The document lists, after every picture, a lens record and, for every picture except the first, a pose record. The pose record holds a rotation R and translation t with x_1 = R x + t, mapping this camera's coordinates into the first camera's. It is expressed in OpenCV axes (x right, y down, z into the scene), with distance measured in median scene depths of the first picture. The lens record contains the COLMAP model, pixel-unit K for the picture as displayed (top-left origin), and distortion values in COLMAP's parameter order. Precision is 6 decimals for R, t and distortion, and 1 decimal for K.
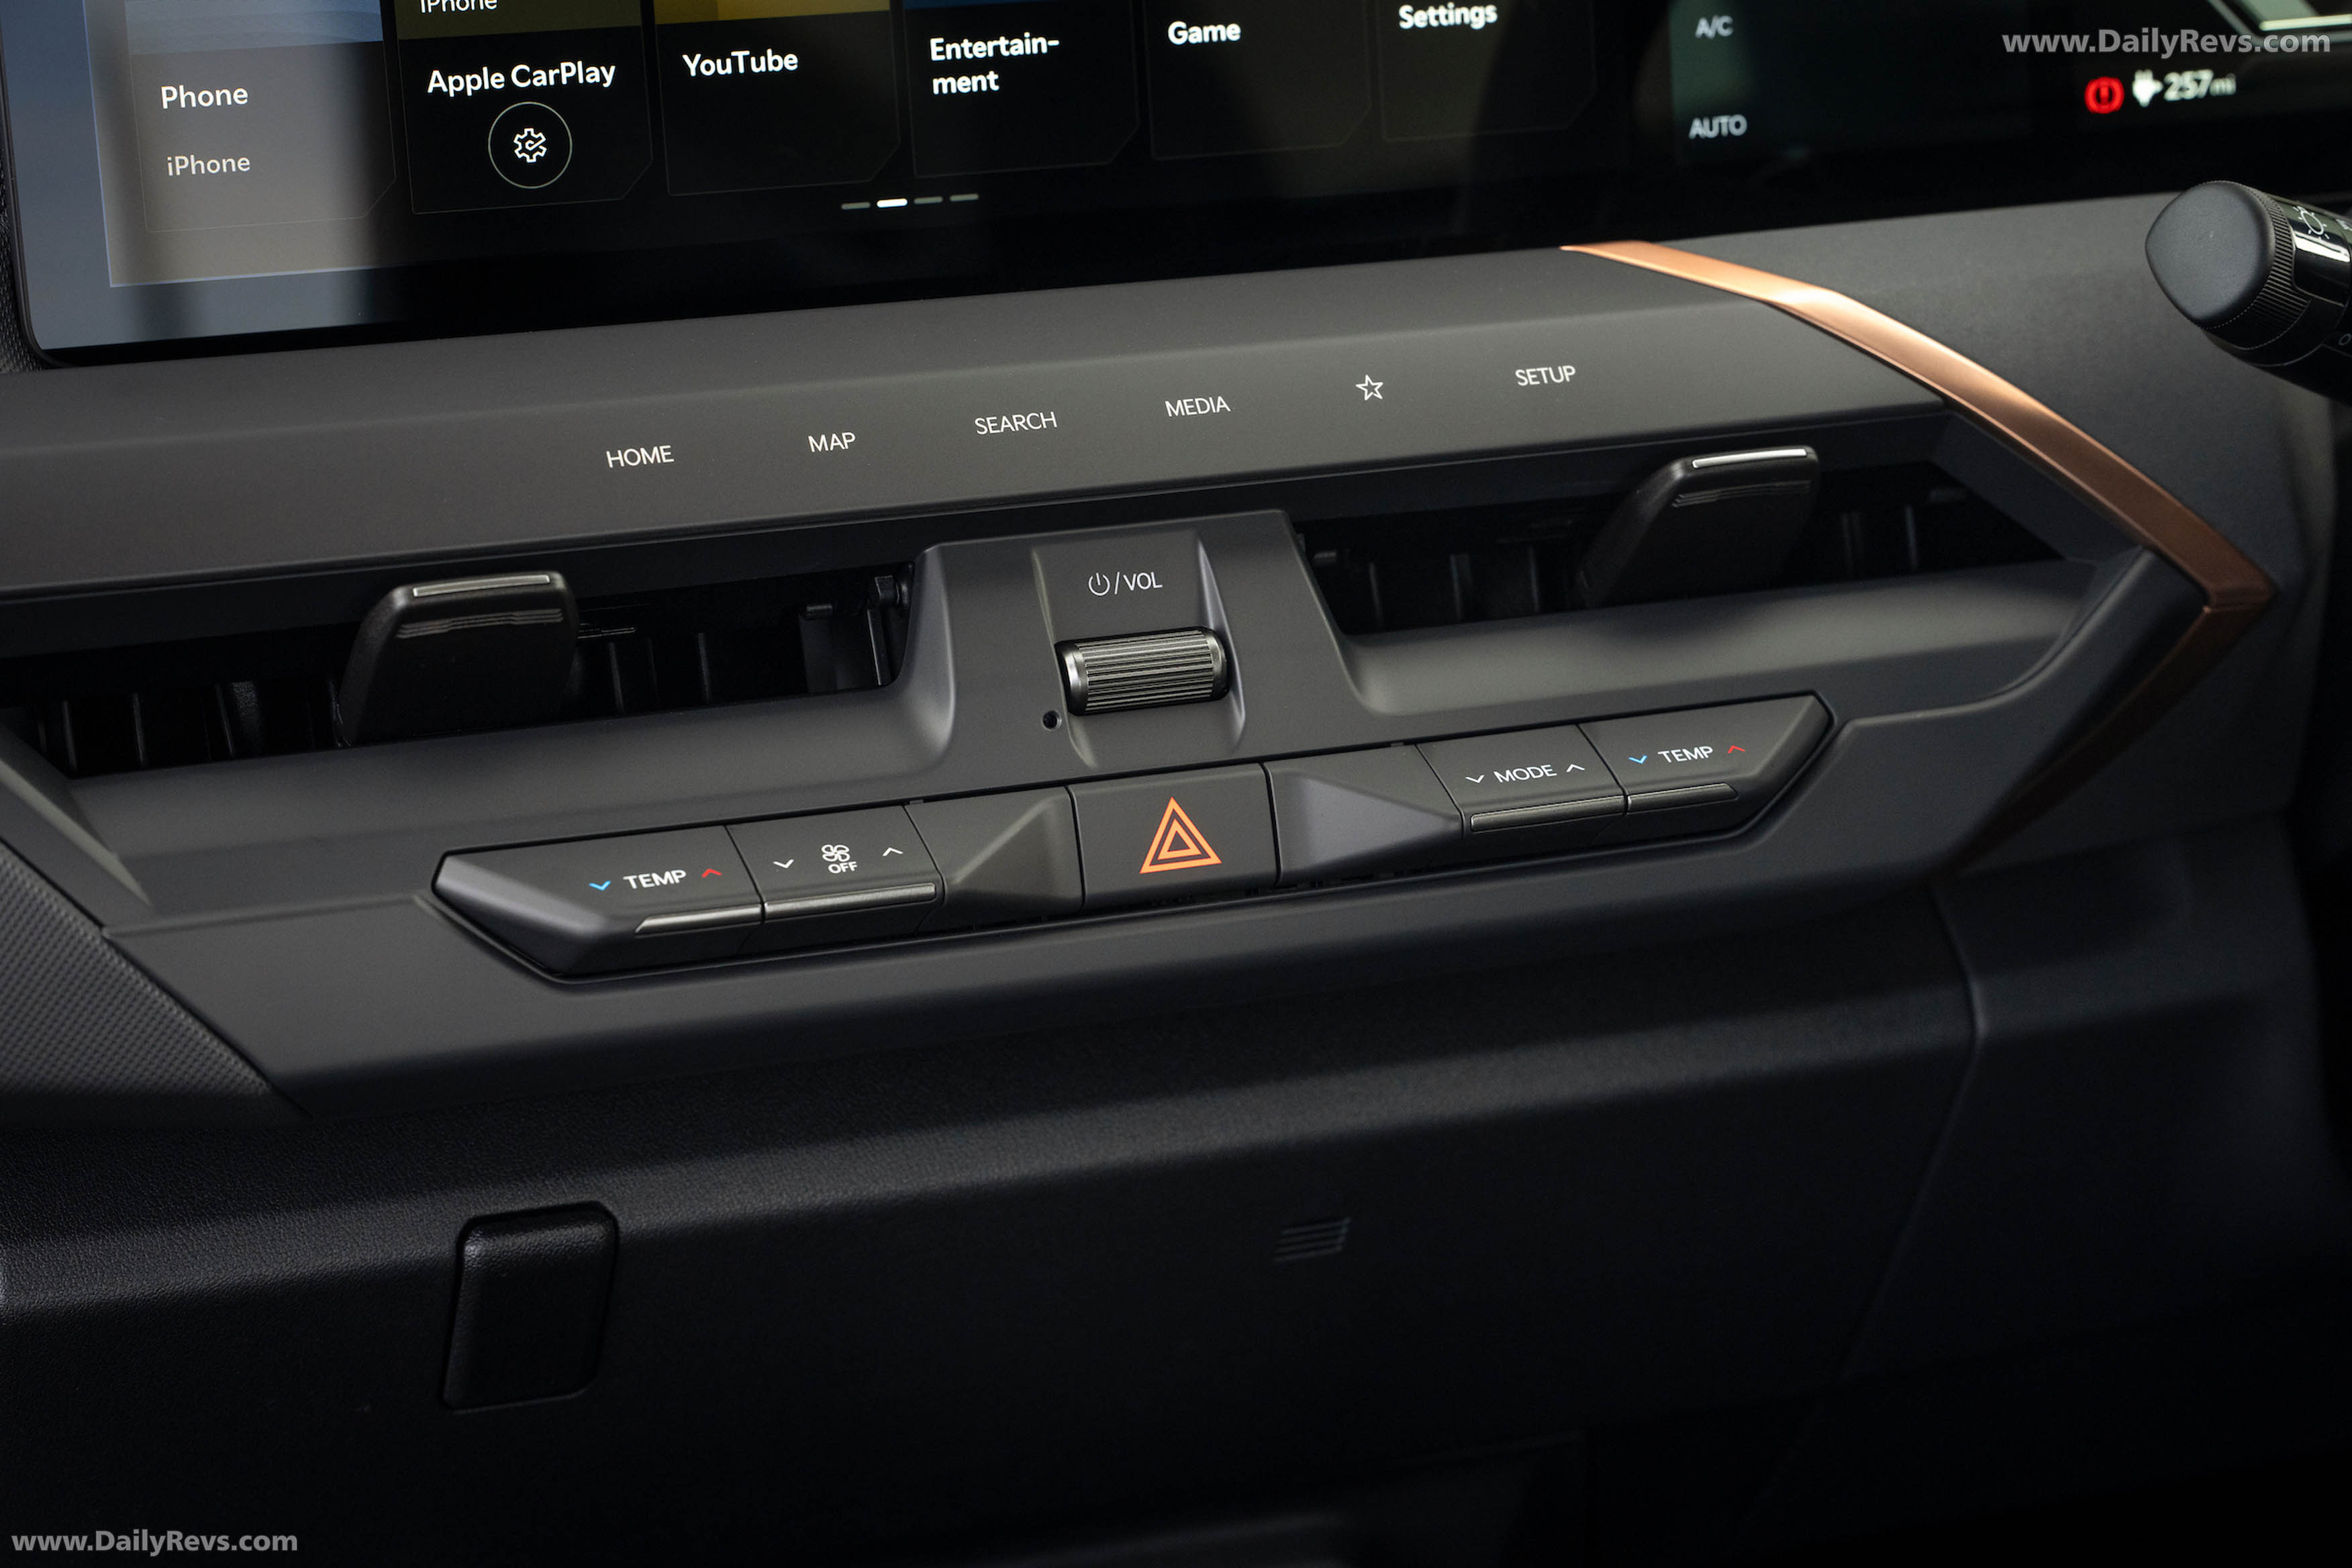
lens RADIAL K [[5704.3, 0, 1176.0], [0, 5704.3, 784.0], [0, 0, 1]] dist [0.237139, 0.071956]
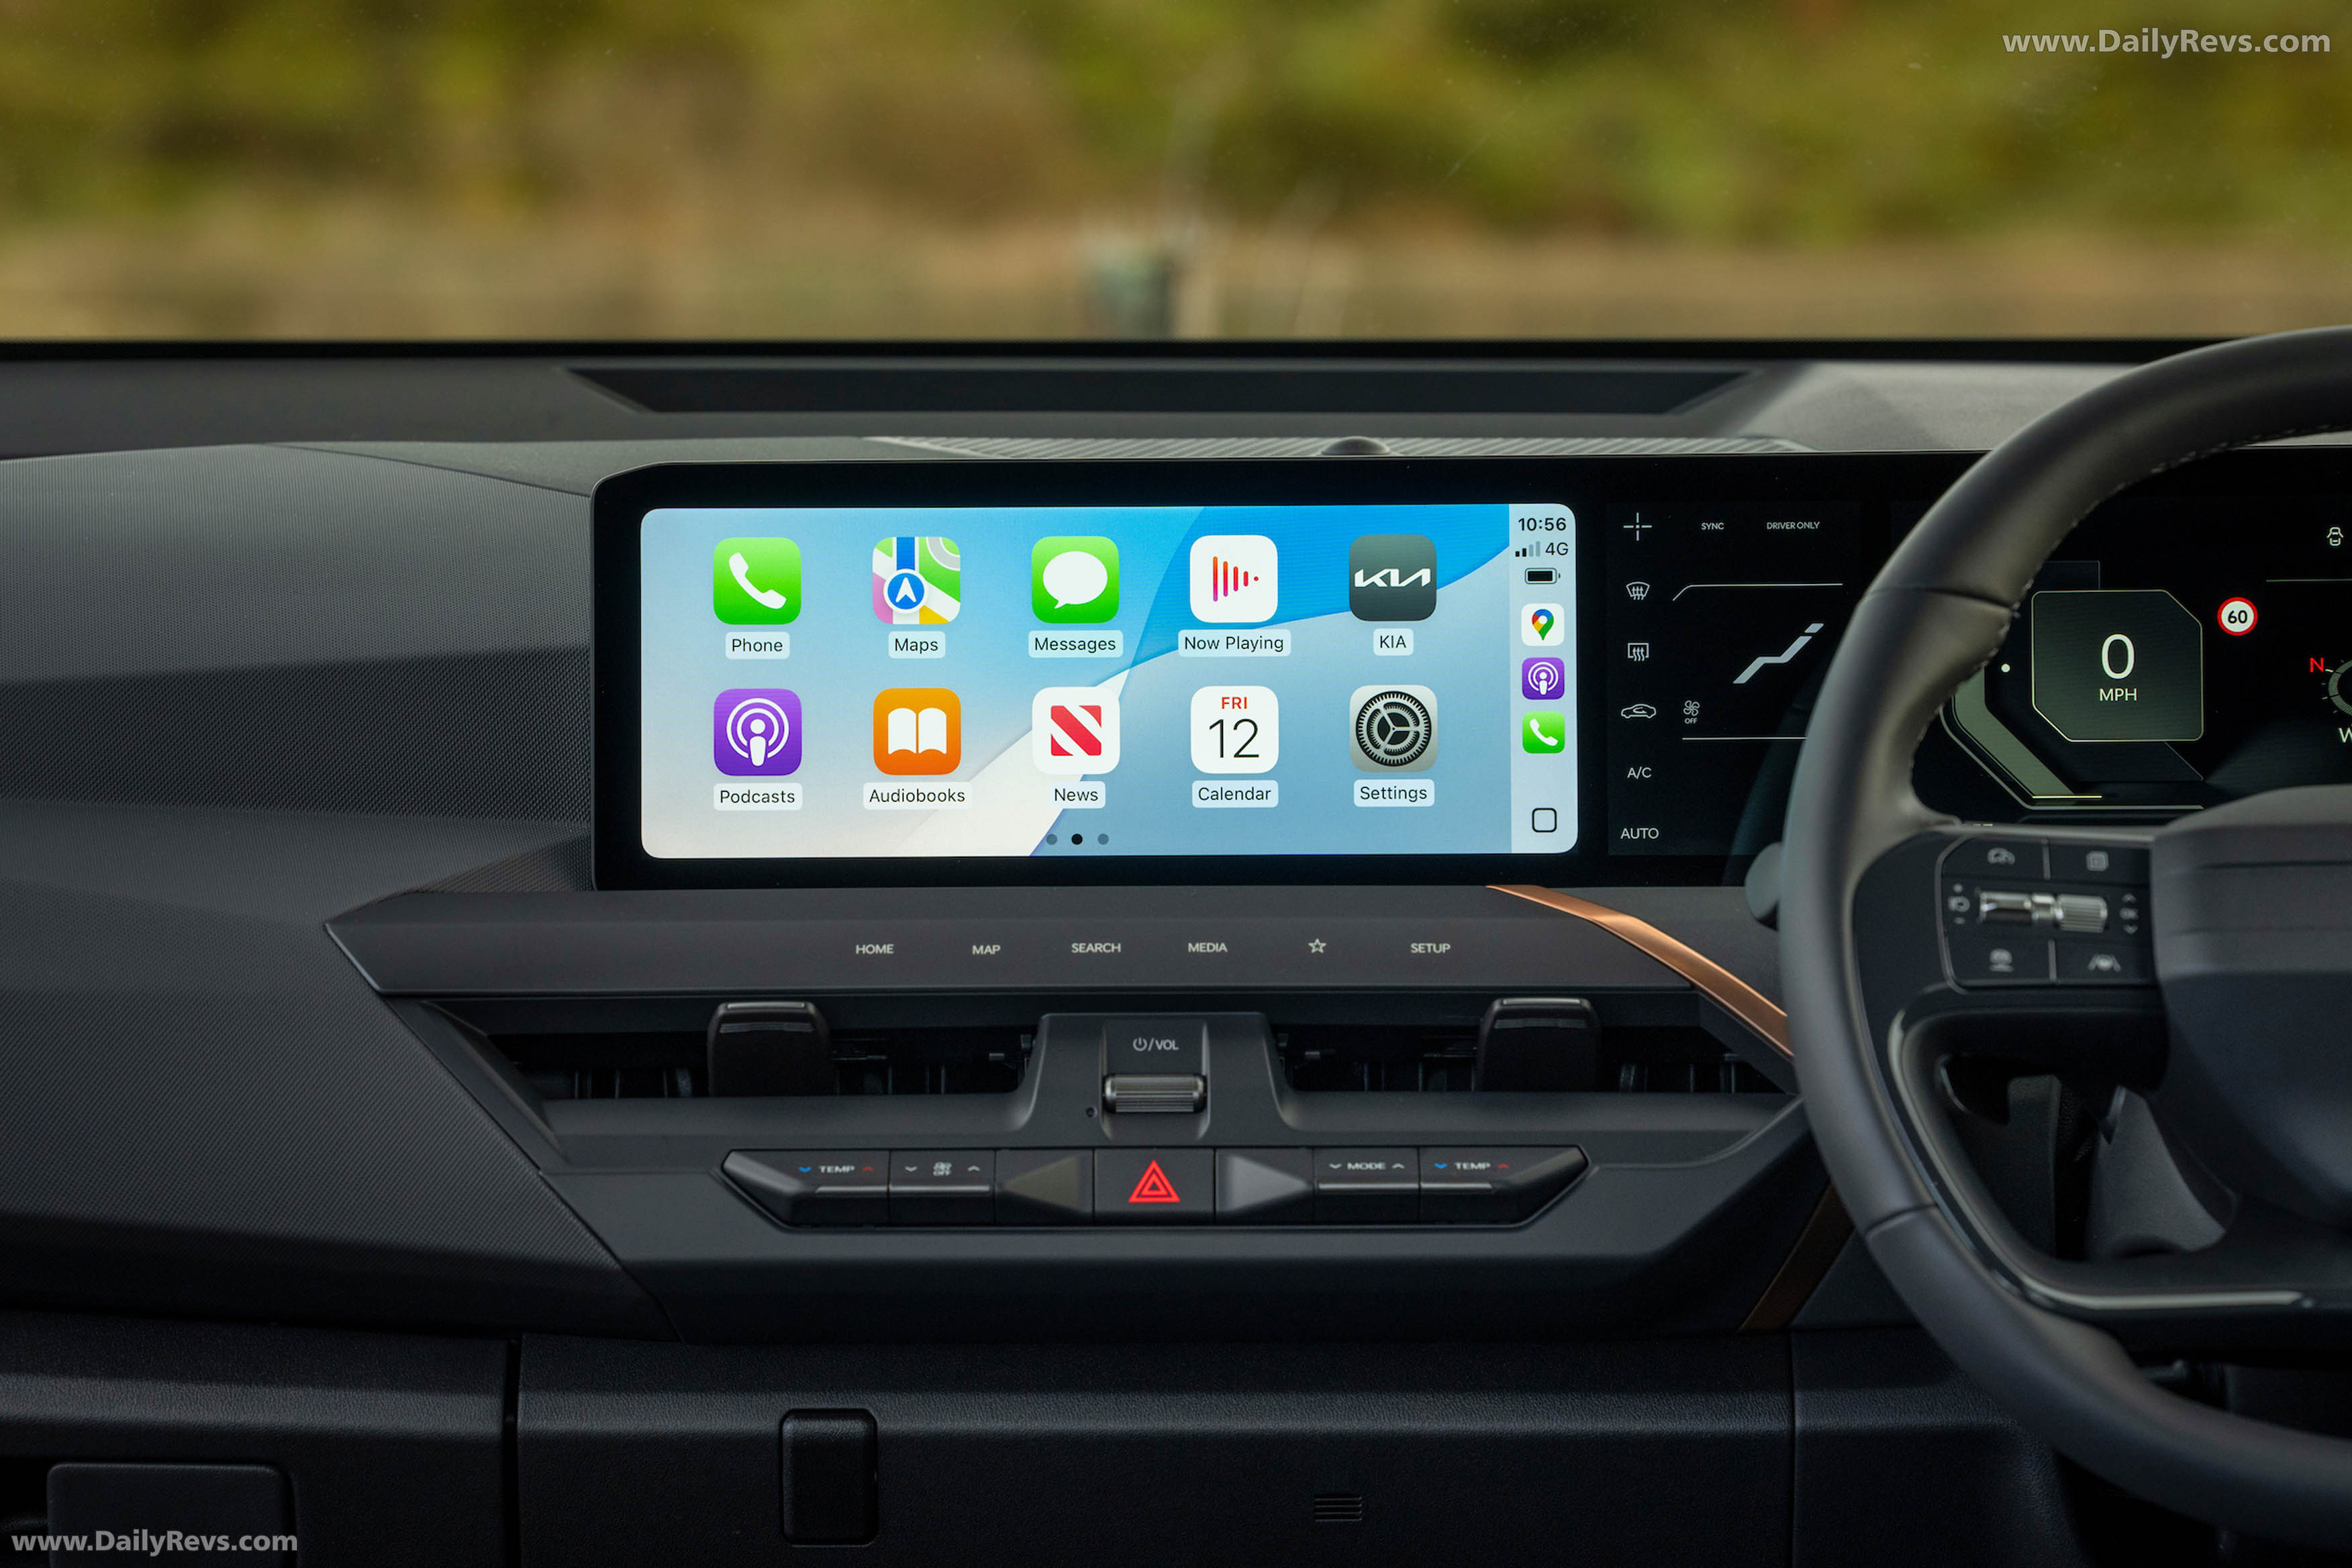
lens RADIAL K [[10307.0, 0, 1176.0], [0, 10307.0, 784.0], [0, 0, 1]] dist [1.826411, 0.889819]
pose [[0.927341, 0.027375, -0.373214, 1.120124], [-0.105868, 0.975770, -0.191483, 0.468490], [0.358929, 0.217082, 0.907769, -1.789880]]
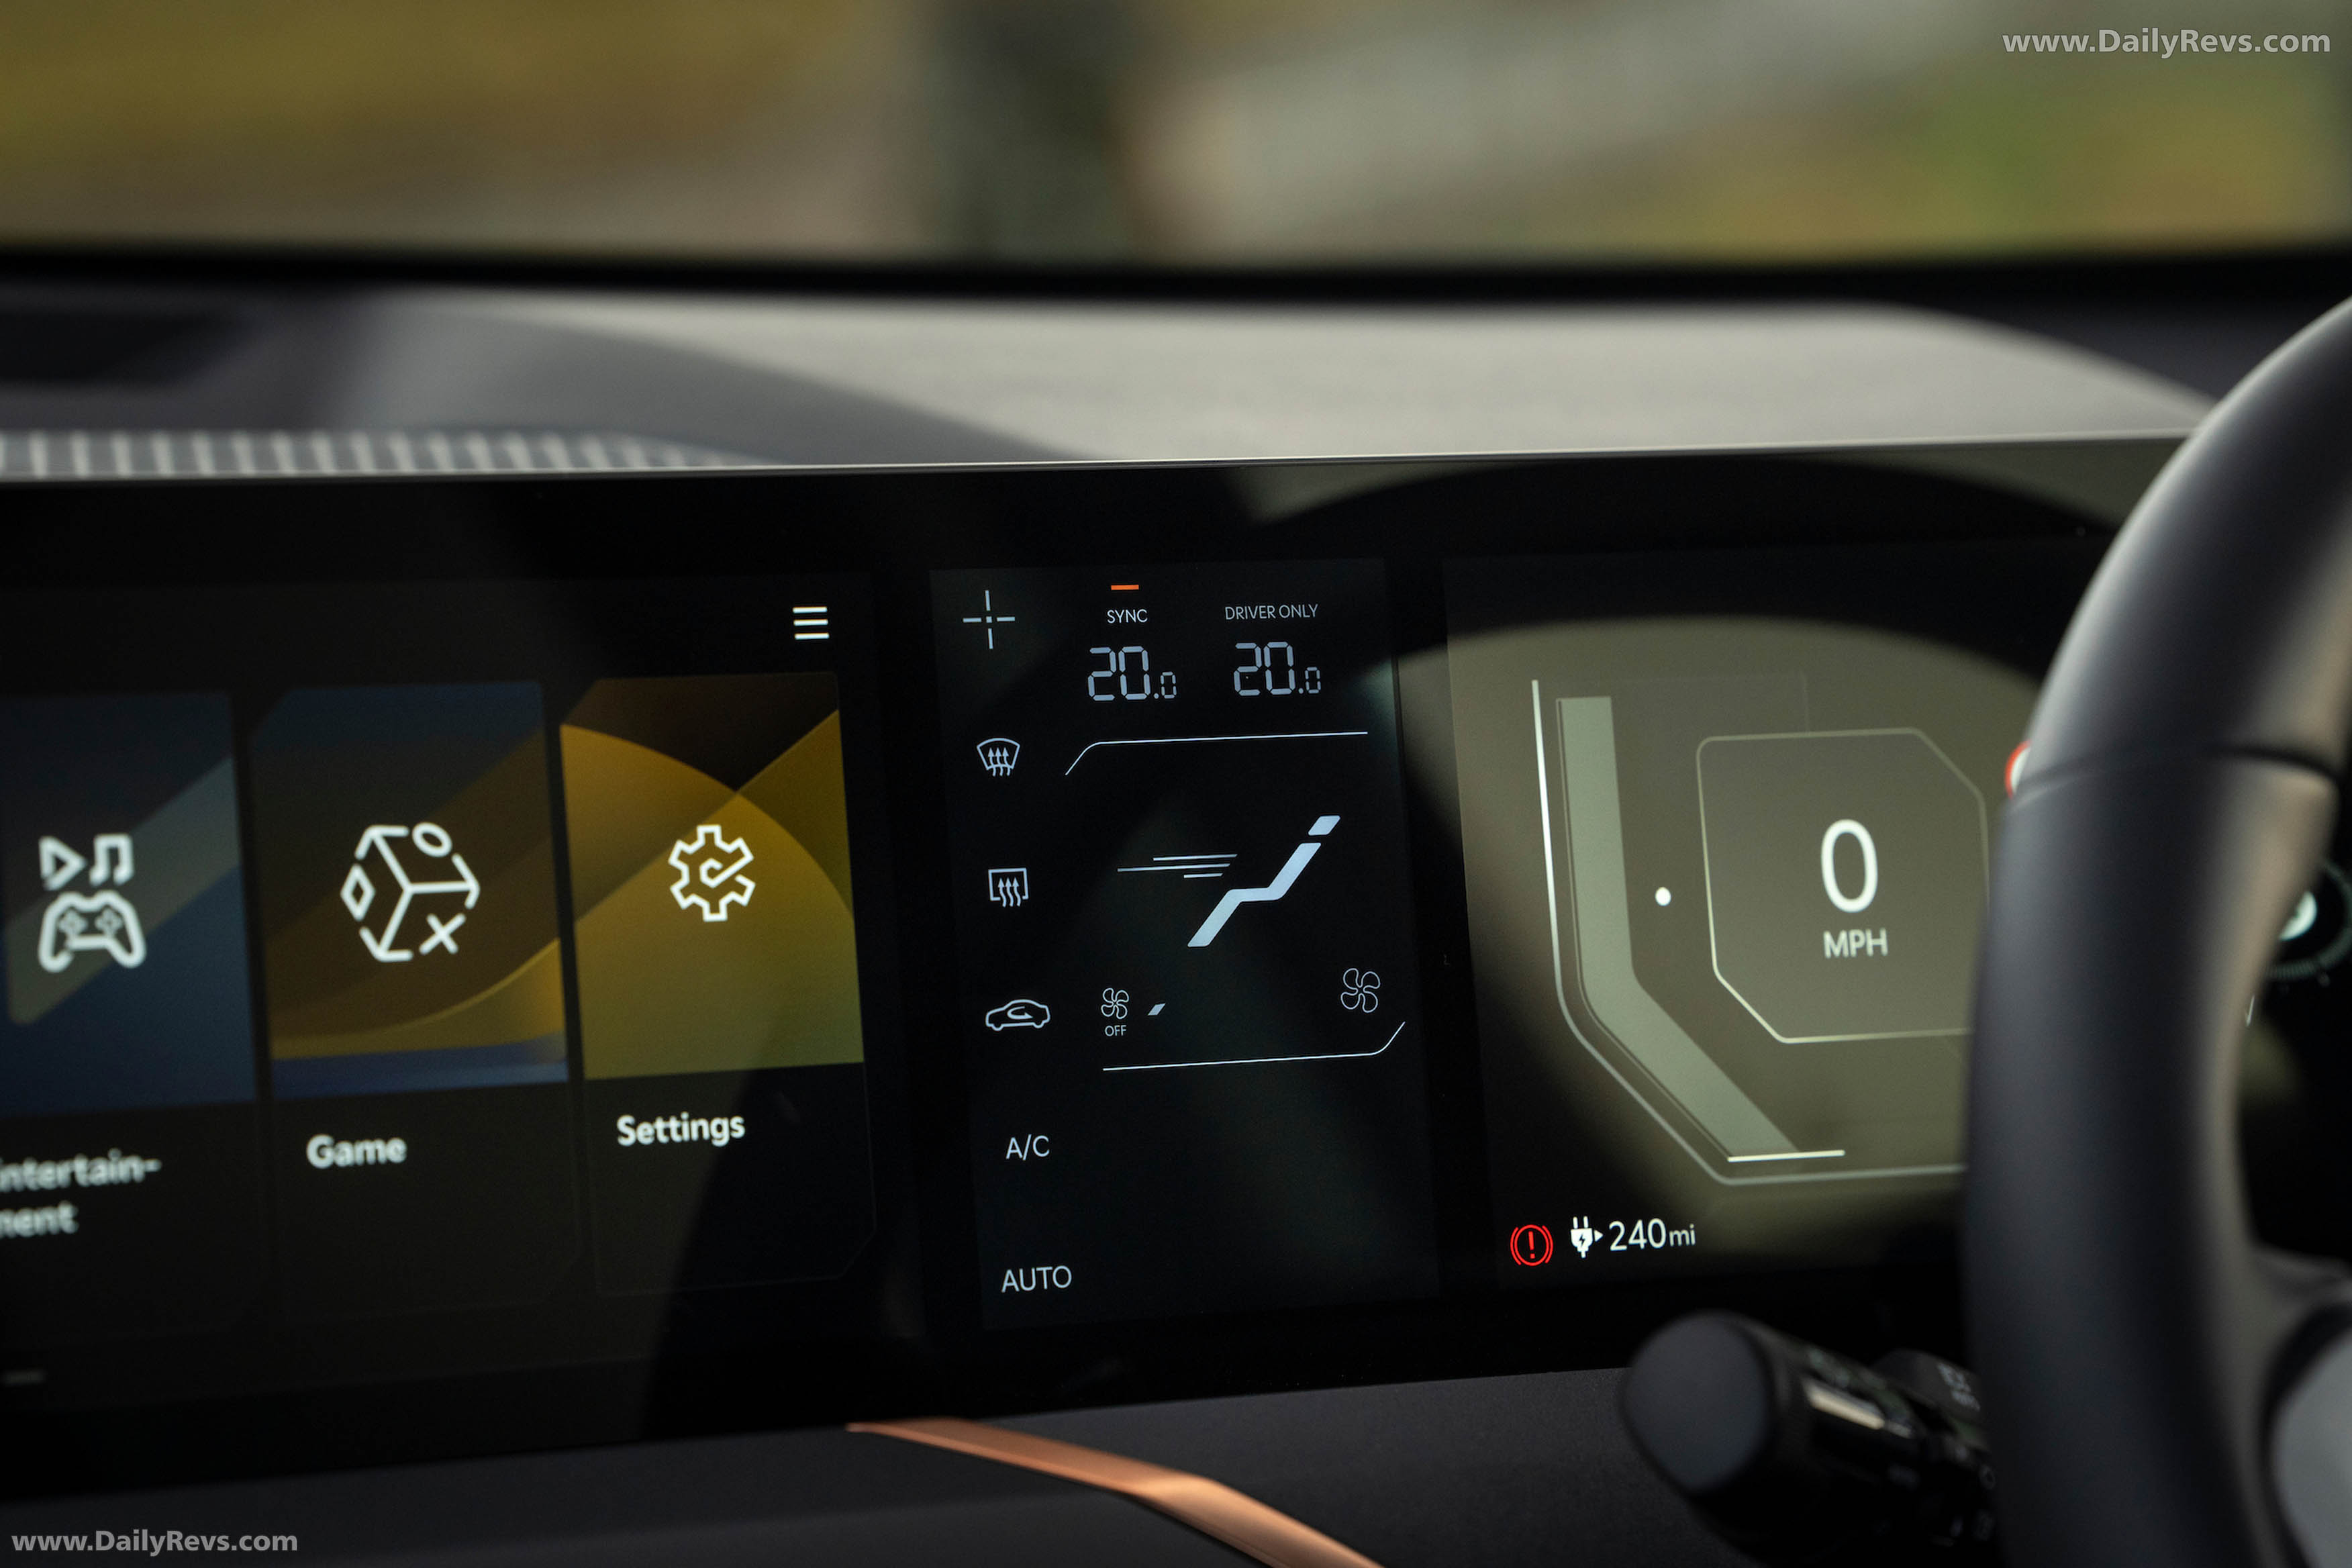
lens RADIAL K [[9408.7, 0, 1176.0], [0, 9408.7, 784.0], [0, 0, 1]] dist [1.676133, -0.072002]
pose [[0.988684, -0.004958, 0.149930, -0.076547], [0.037106, 0.976478, -0.212400, 0.090219], [-0.145350, 0.215560, 0.965612, -0.221683]]
